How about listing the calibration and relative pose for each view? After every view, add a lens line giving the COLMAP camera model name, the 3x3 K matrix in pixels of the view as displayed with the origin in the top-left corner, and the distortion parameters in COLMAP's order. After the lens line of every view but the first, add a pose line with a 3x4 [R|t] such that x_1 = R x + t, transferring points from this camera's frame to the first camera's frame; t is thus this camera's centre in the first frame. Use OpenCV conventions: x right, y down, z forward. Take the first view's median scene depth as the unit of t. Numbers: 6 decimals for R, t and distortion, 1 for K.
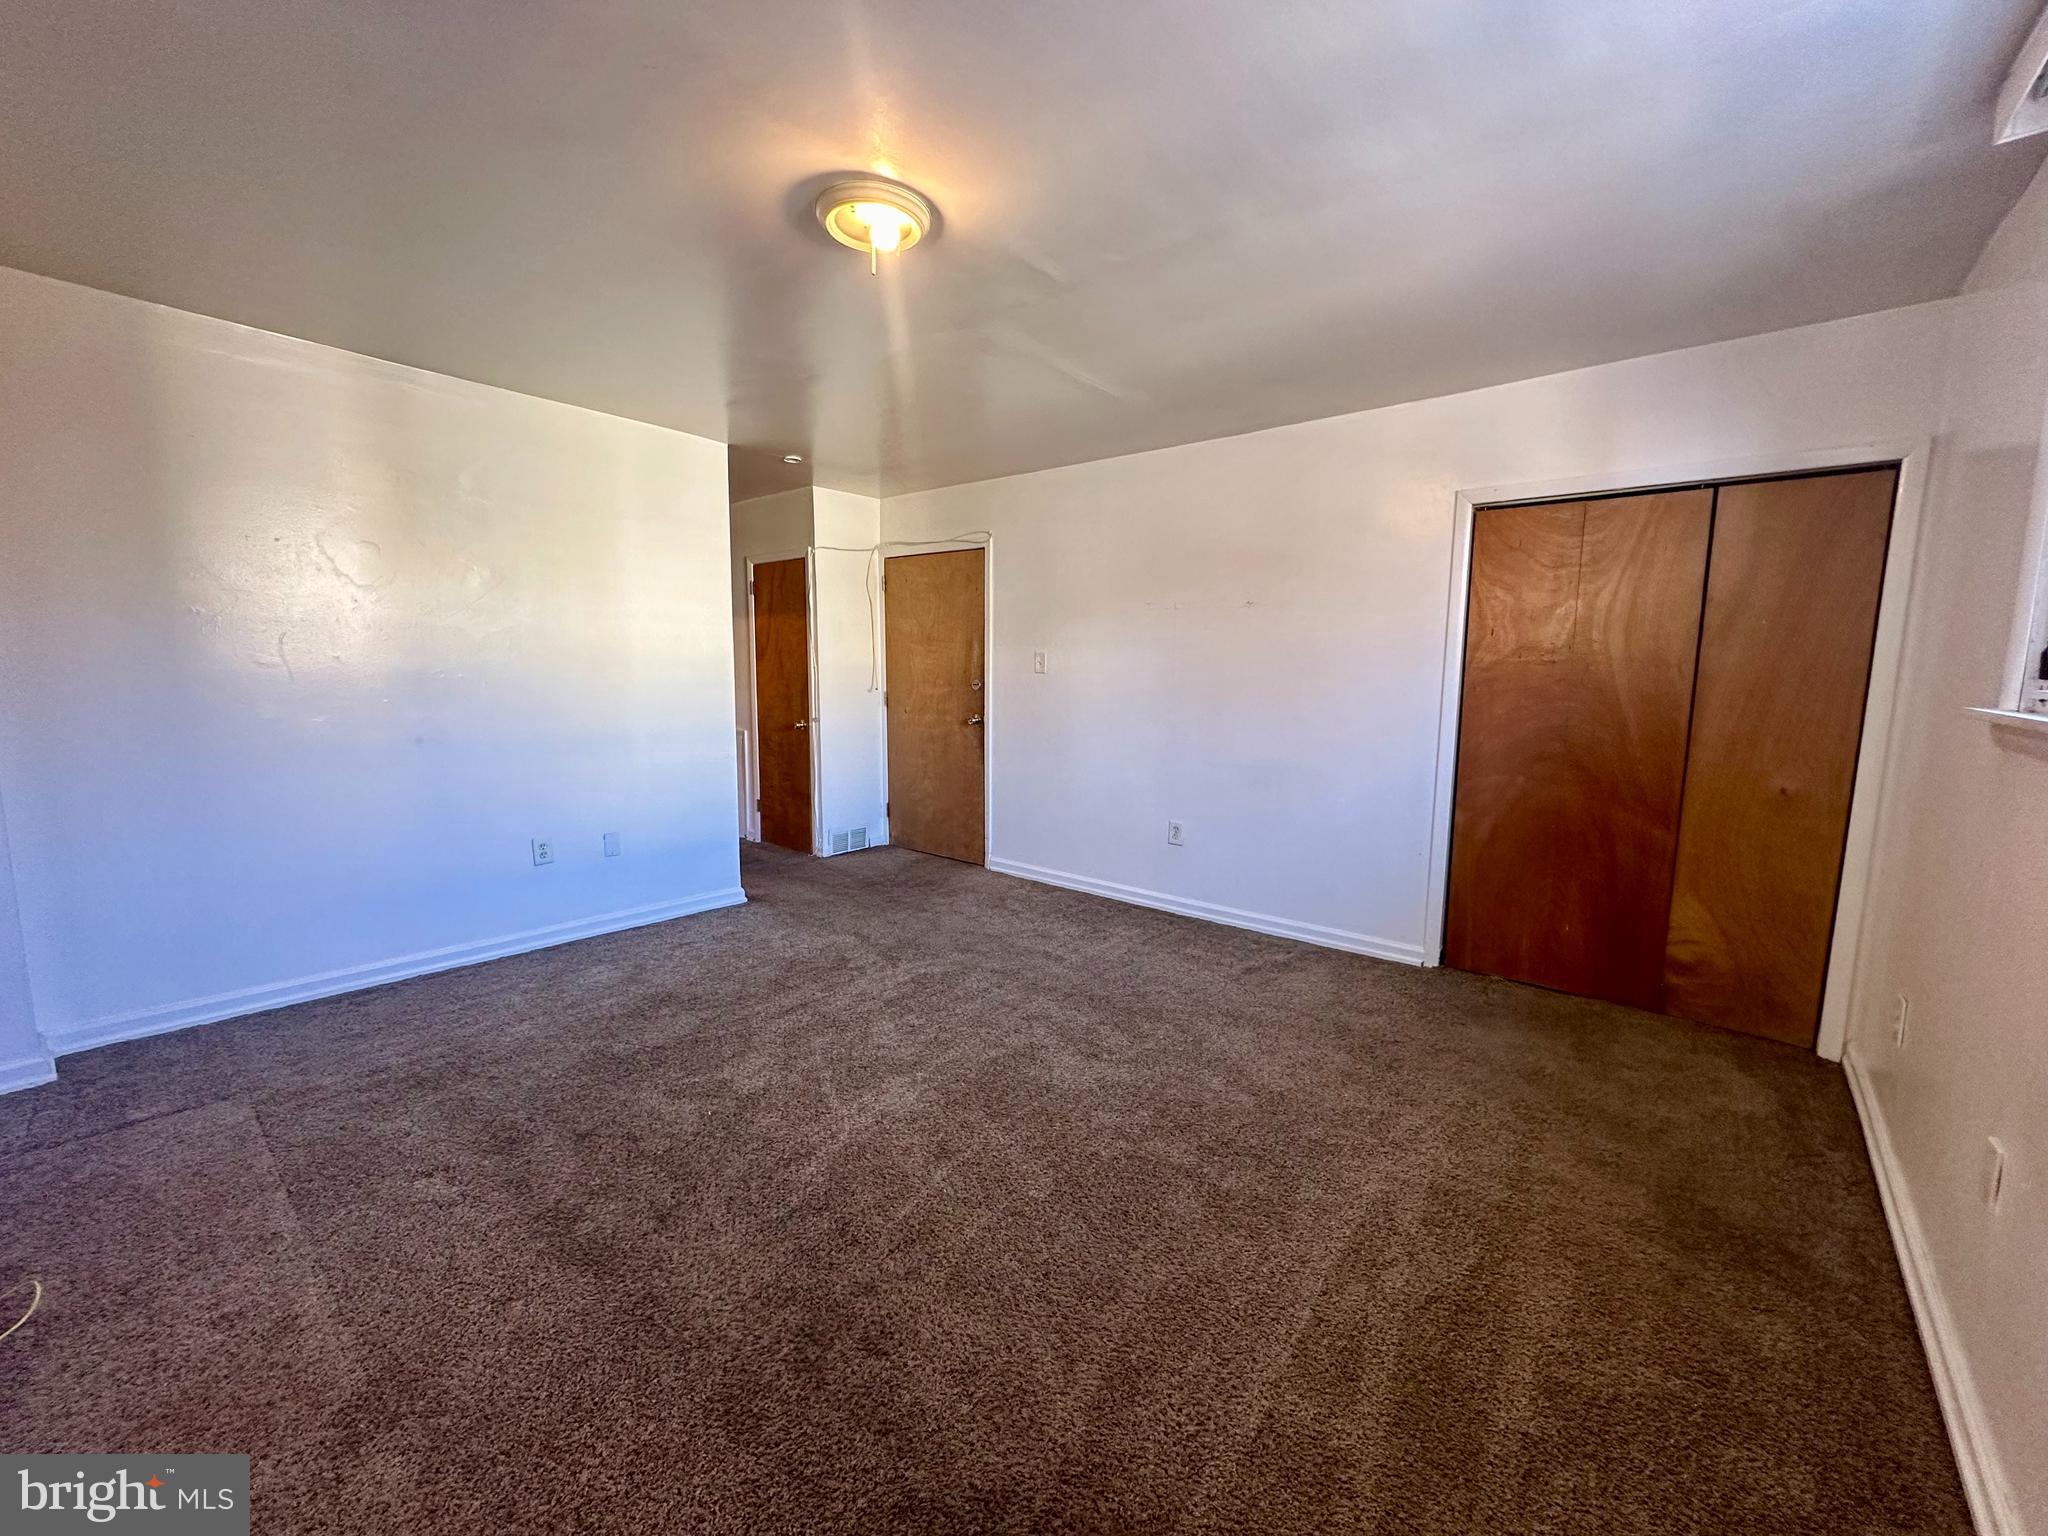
lens RADIAL K [[821.0, 0, 1024.0], [0, 821.0, 768.0], [0, 0, 1]] dist [-0.002415, -0.000188]
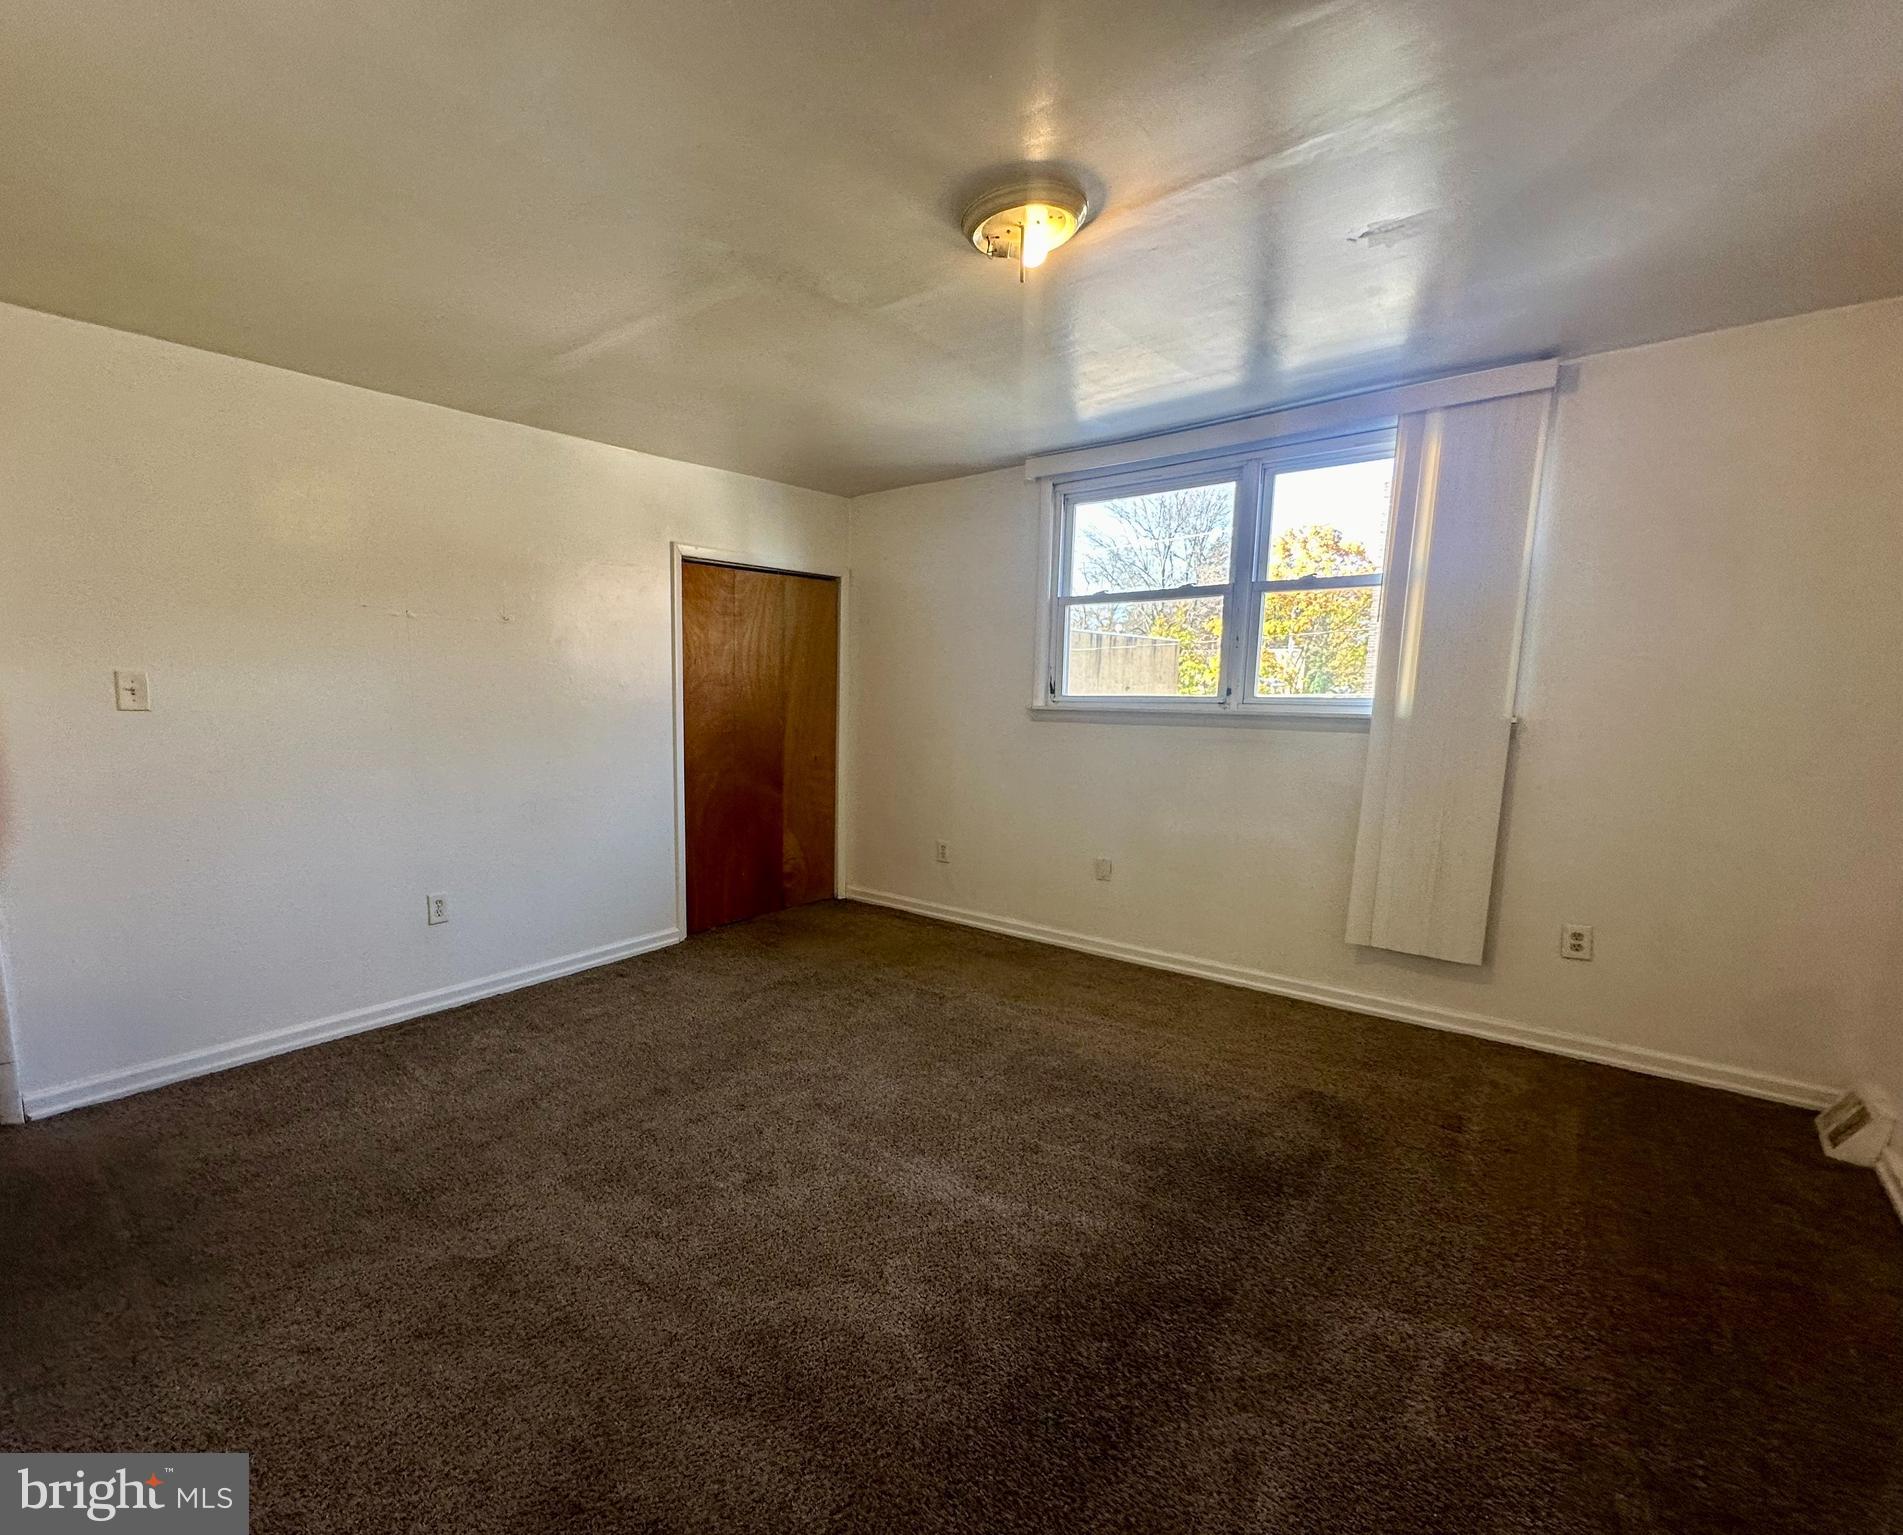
lens RADIAL K [[760.8, 0, 947.3], [0, 760.8, 793.2], [0, 0, 1]] dist [0.001476, 0.000197]
pose [[0.041620, -0.153904, 0.987209, -0.613800], [0.118919, 0.981805, 0.148047, -0.096324], [-0.992031, 0.111237, 0.059164, 0.588575]]
